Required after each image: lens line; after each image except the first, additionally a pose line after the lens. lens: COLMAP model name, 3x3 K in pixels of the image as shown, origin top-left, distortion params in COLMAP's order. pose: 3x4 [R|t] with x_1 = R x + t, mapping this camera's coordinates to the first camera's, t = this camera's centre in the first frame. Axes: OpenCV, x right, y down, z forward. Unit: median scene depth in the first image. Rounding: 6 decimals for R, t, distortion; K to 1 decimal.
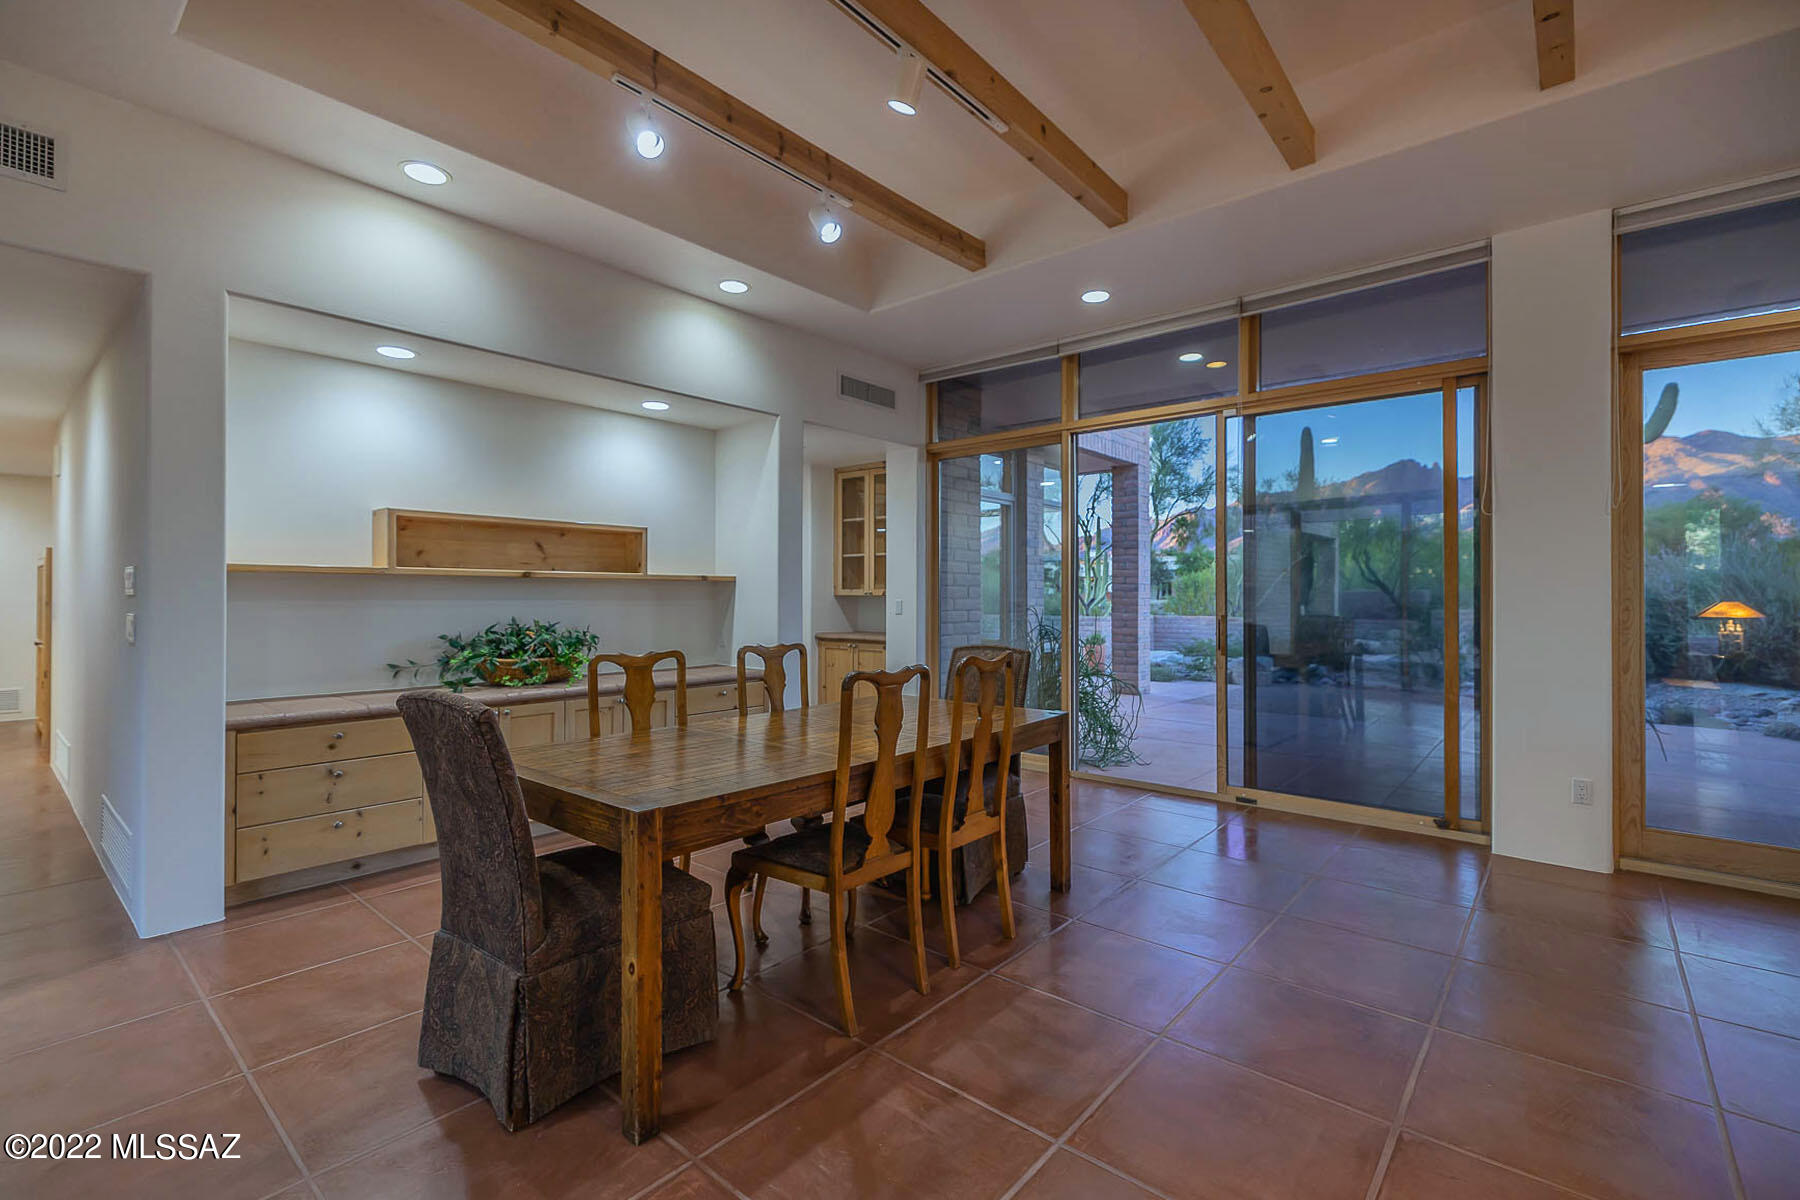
lens RADIAL K [[786.4, 0, 902.4], [0, 786.4, 596.6], [0, 0, 1]] dist [0.005334, -0.001705]
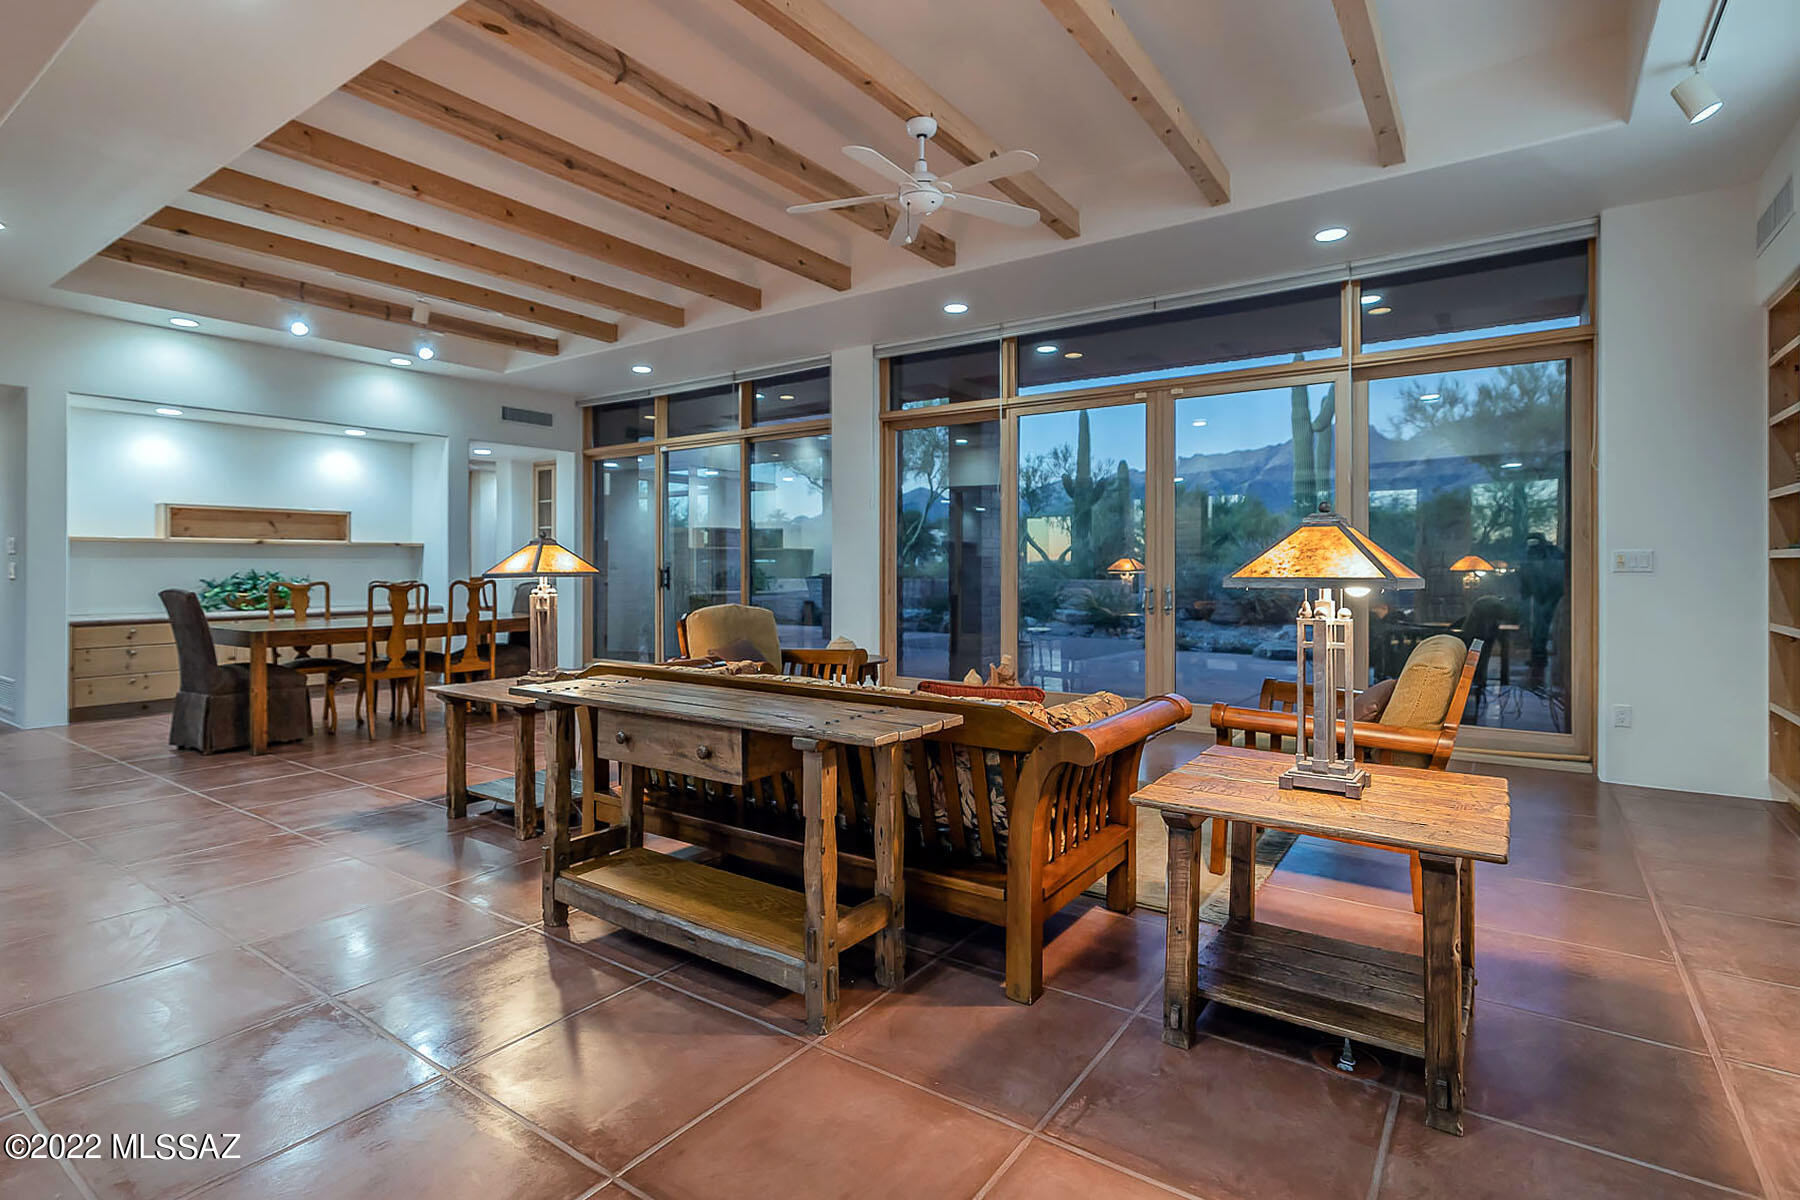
lens RADIAL K [[841.0, 0, 882.4], [0, 841.0, 566.8], [0, 0, 1]] dist [-0.001150, 0.000476]
pose [[0.994298, -0.004567, 0.106541, 0.751554], [0.004362, 0.999988, 0.002150, 0.029762], [-0.106550, -0.001673, 0.994306, -1.048048]]
